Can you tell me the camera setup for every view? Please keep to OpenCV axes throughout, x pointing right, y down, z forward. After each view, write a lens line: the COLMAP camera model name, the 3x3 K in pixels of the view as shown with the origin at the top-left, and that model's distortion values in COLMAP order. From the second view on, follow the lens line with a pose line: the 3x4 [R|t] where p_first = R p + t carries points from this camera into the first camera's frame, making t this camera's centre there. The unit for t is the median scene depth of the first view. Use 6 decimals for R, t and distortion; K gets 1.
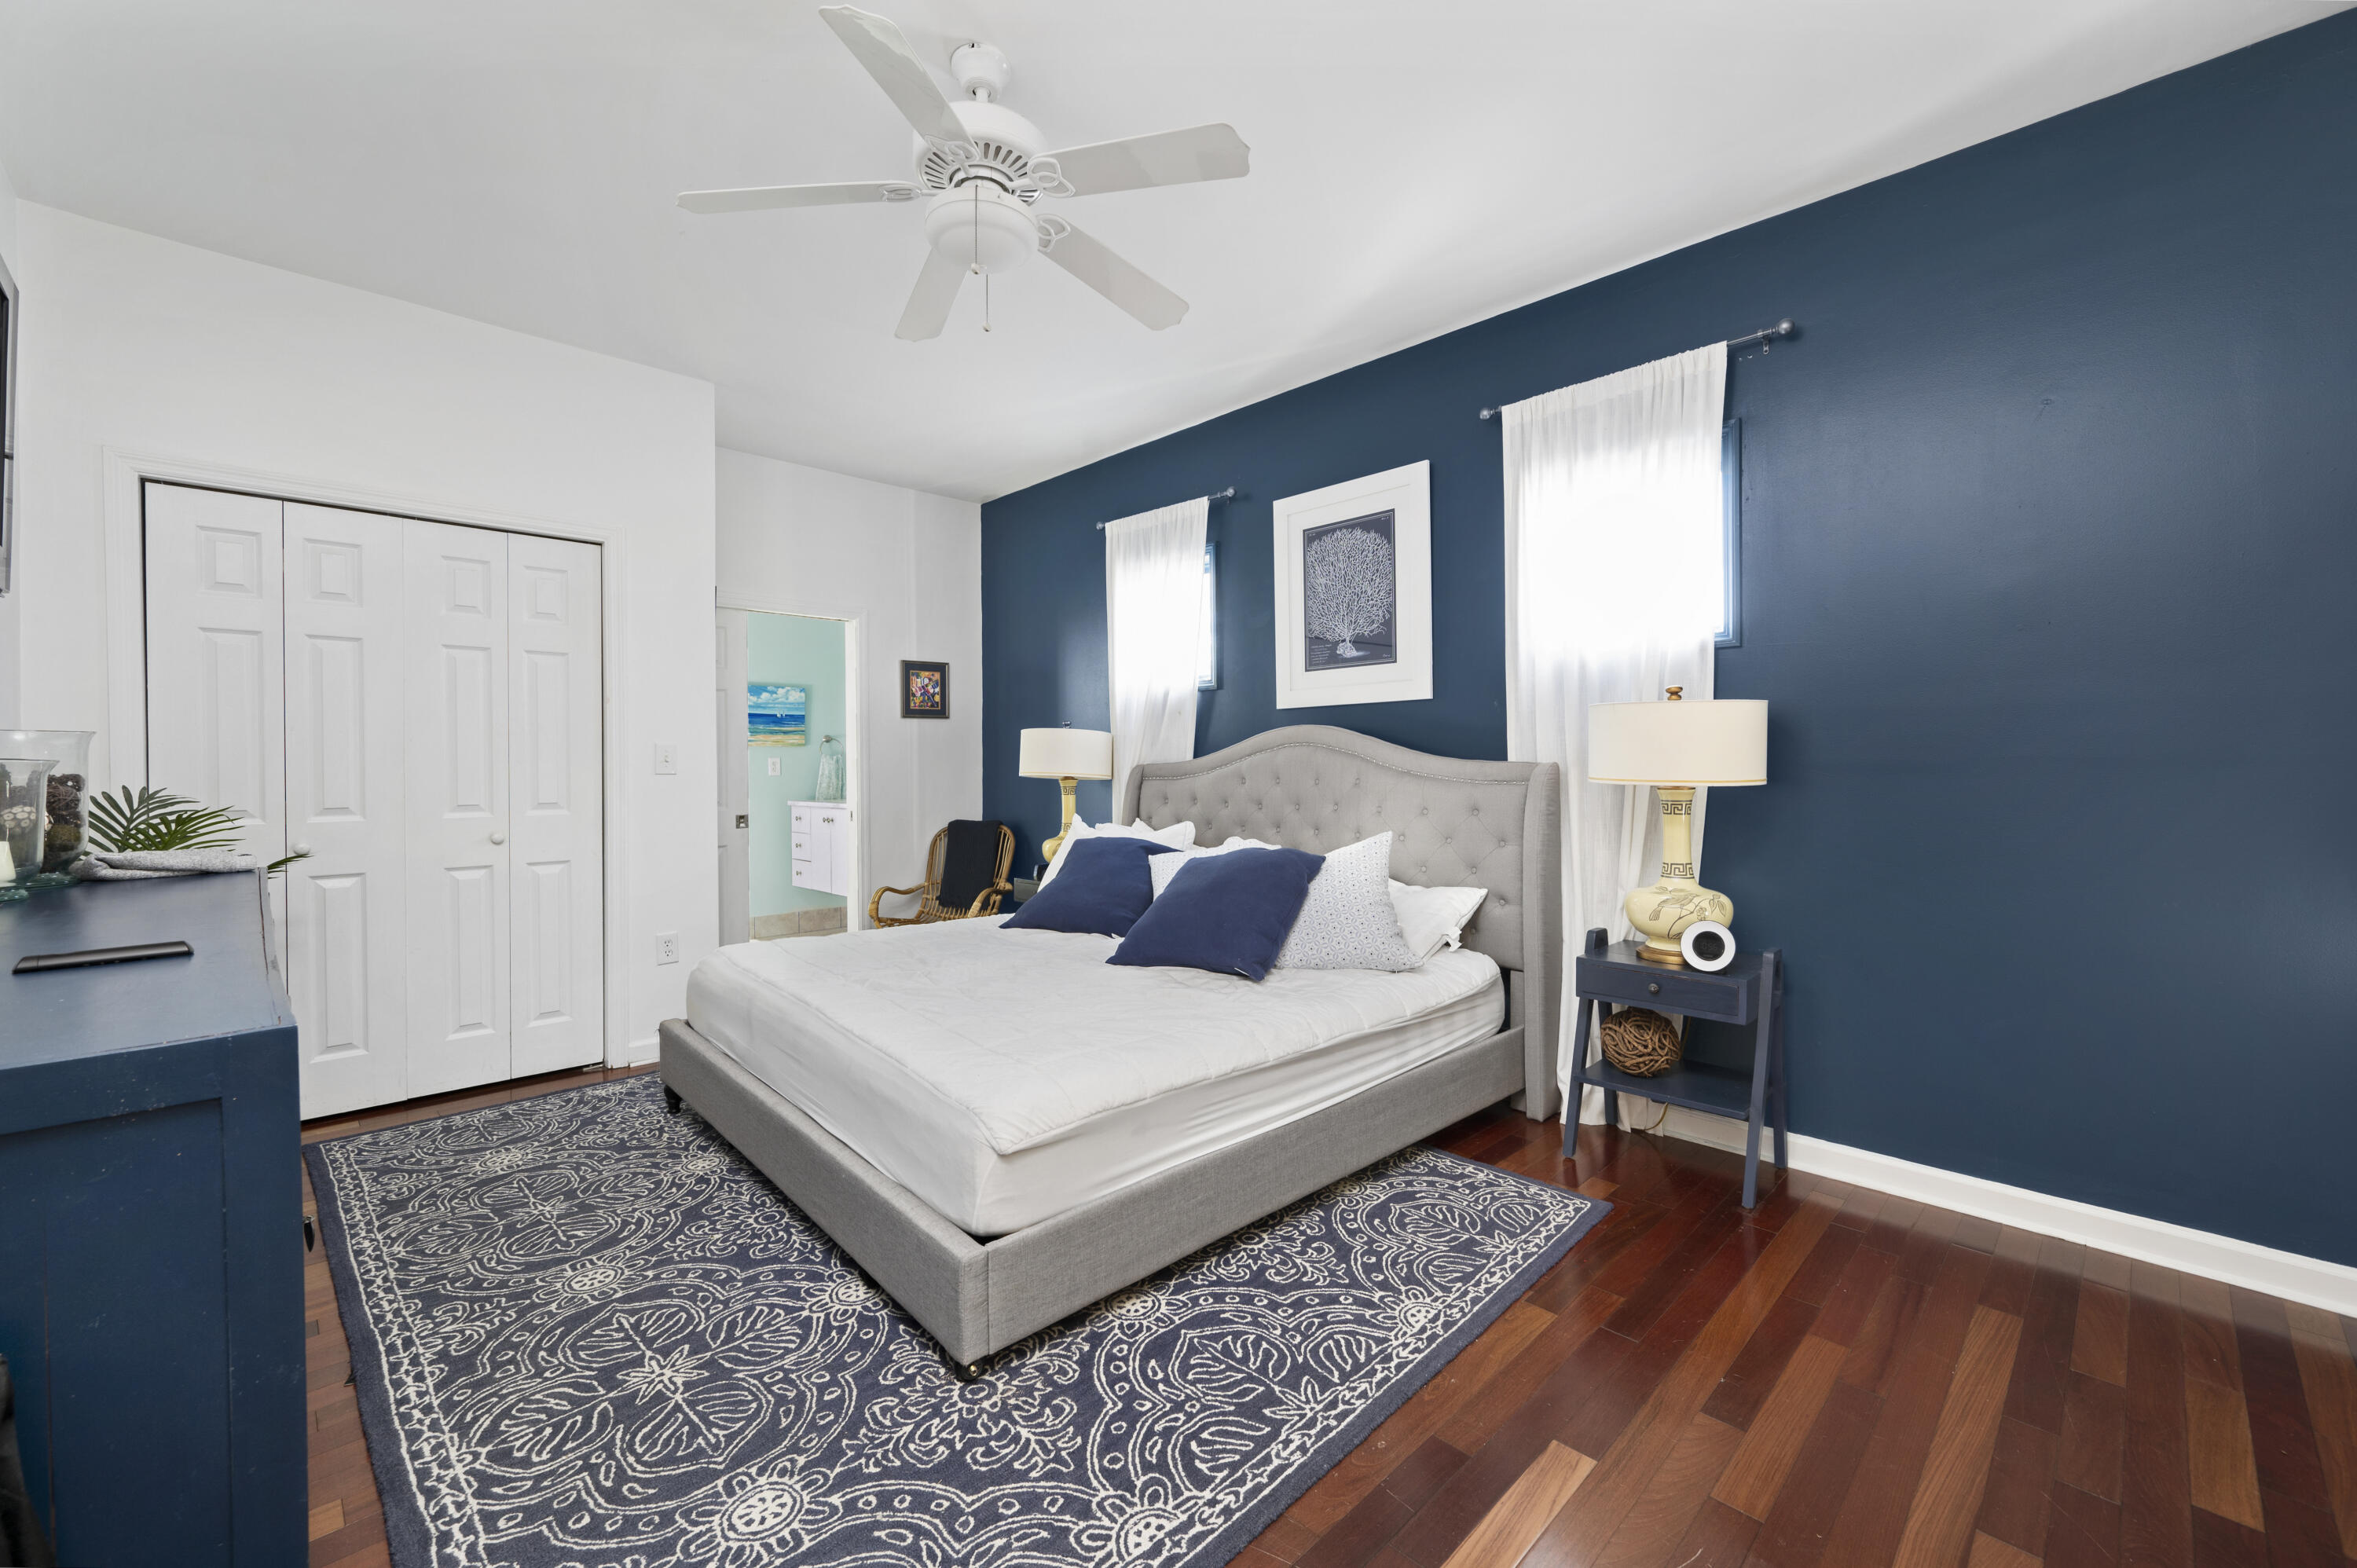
lens RADIAL K [[957.8, 0, 1174.7], [0, 957.8, 773.5], [0, 0, 1]] dist [-0.000924, -0.000076]
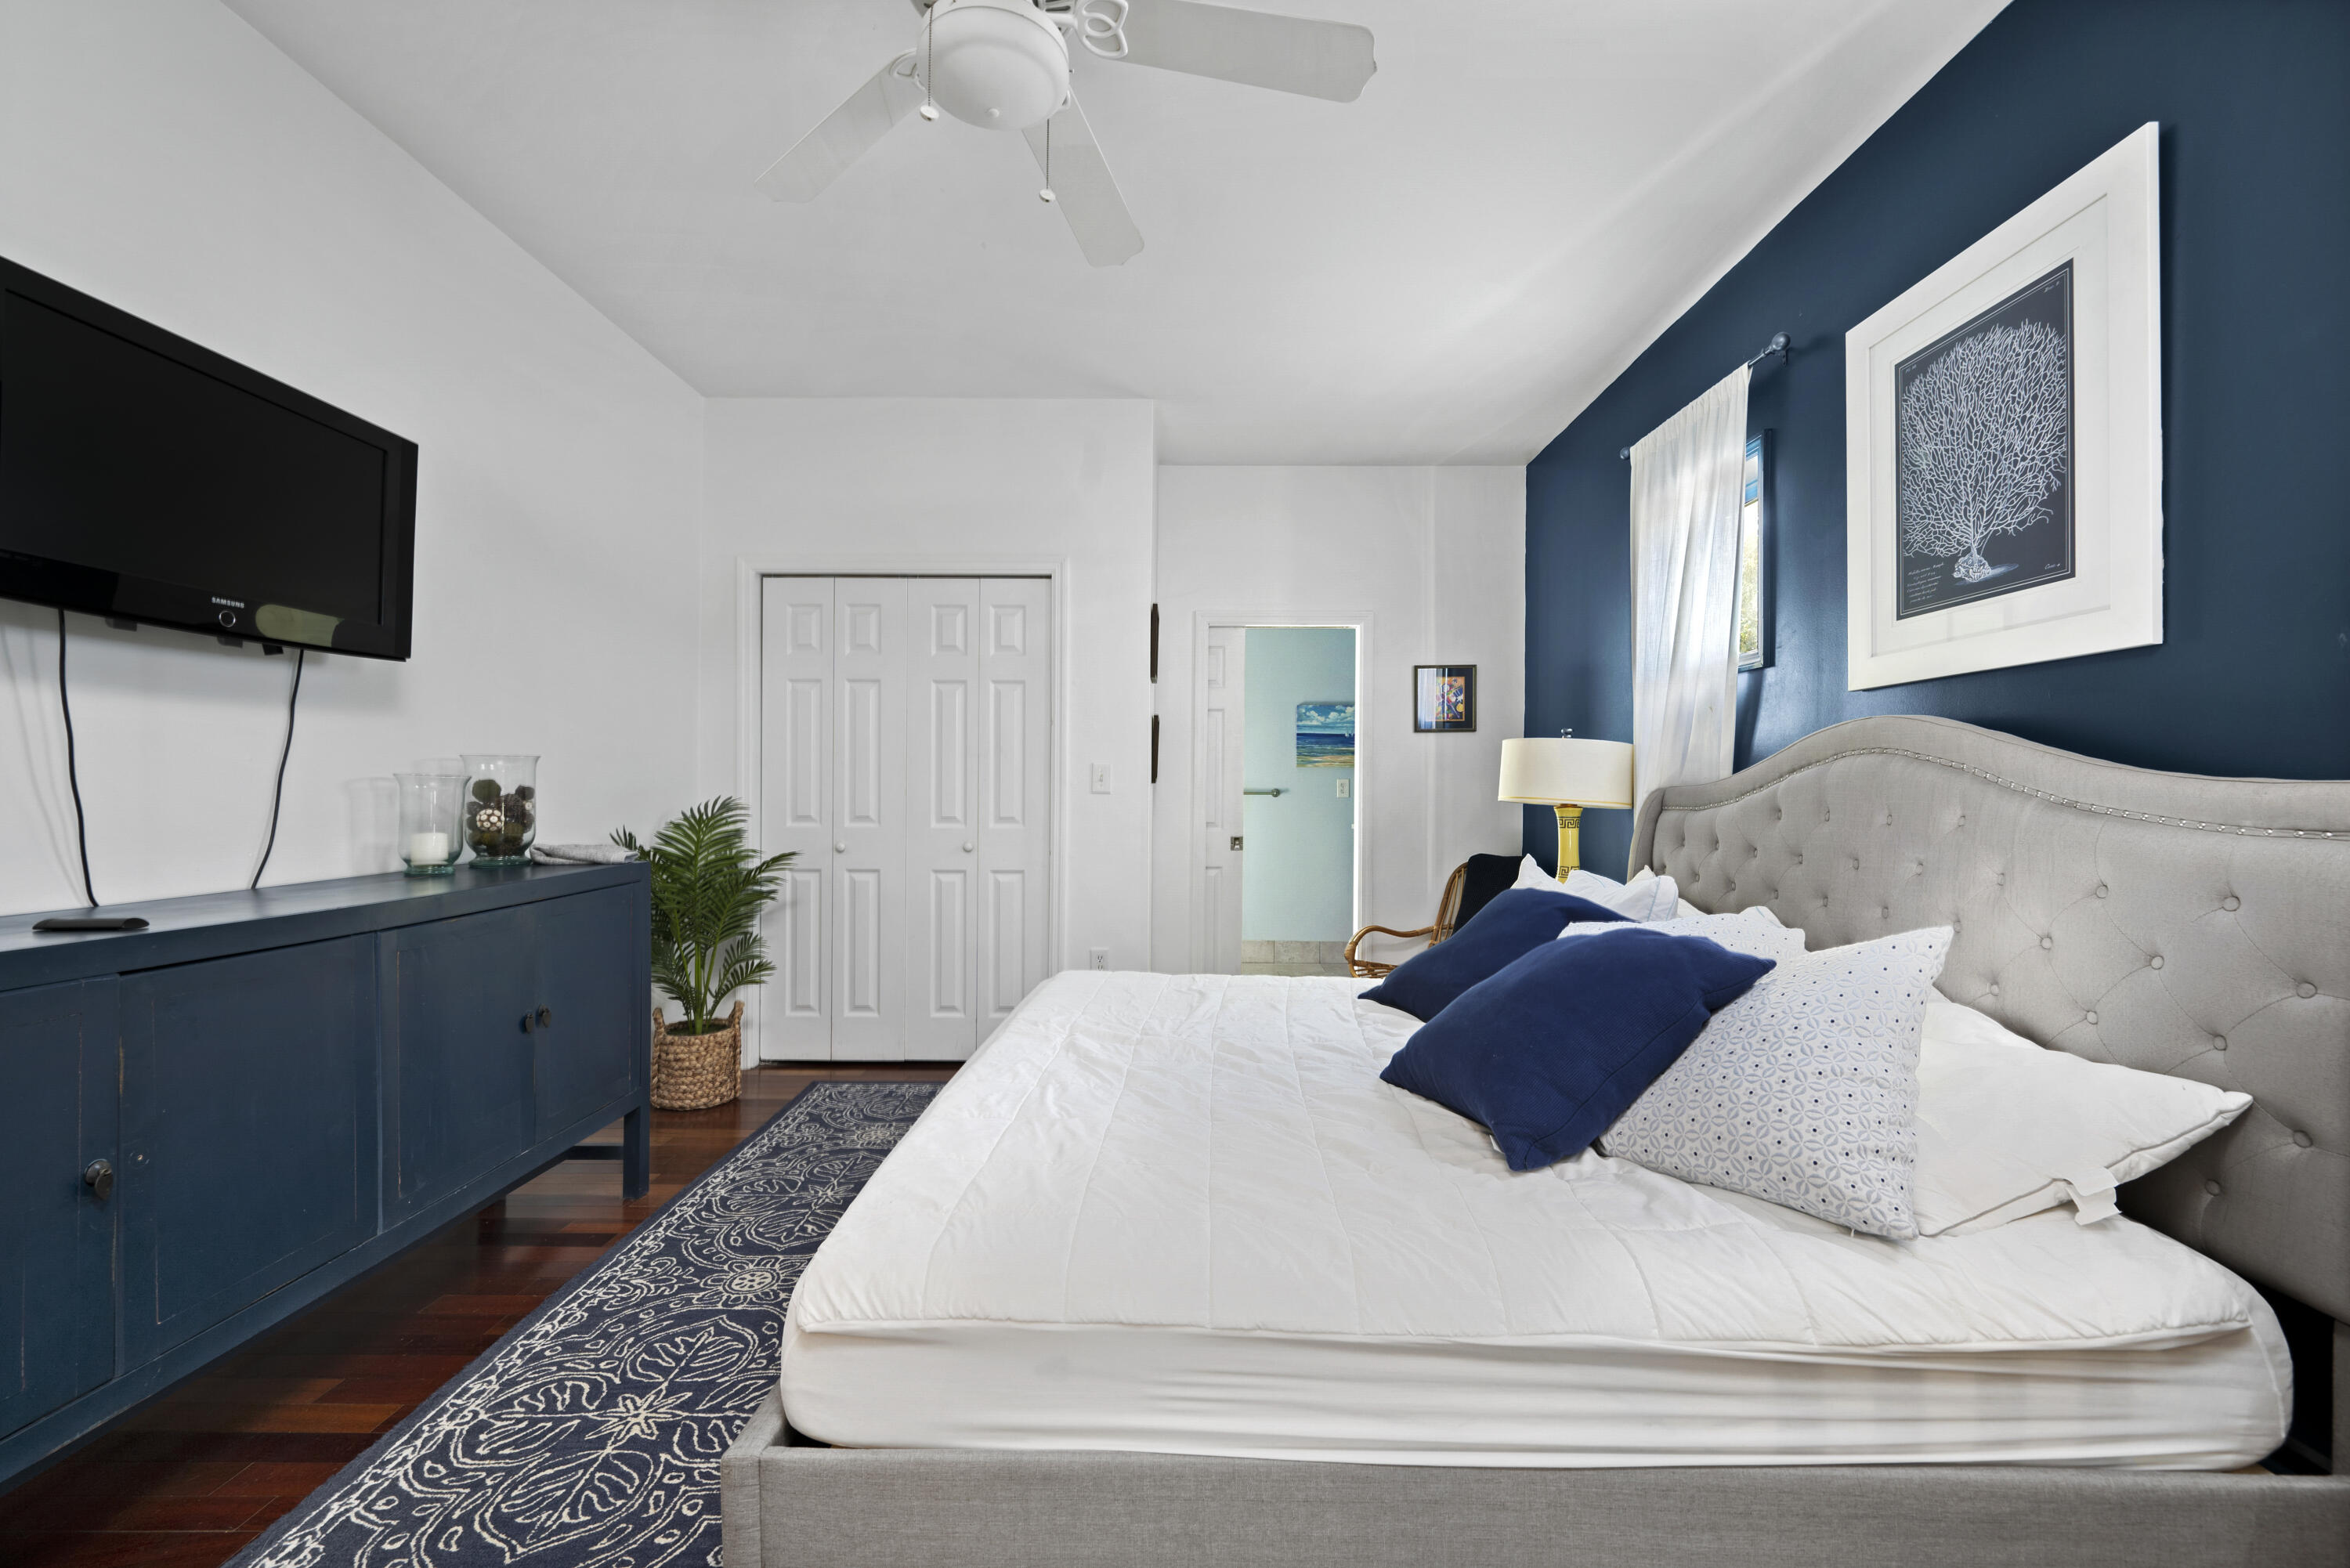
lens RADIAL K [[958.8, 0, 1174.2], [0, 958.8, 789.9], [0, 0, 1]] dist [-0.000529, -0.000064]
pose [[0.707416, 0.007731, -0.706755, 0.255386], [-0.013746, 0.999902, -0.002821, -0.000999], [0.706664, 0.011711, 0.707452, 0.343970]]
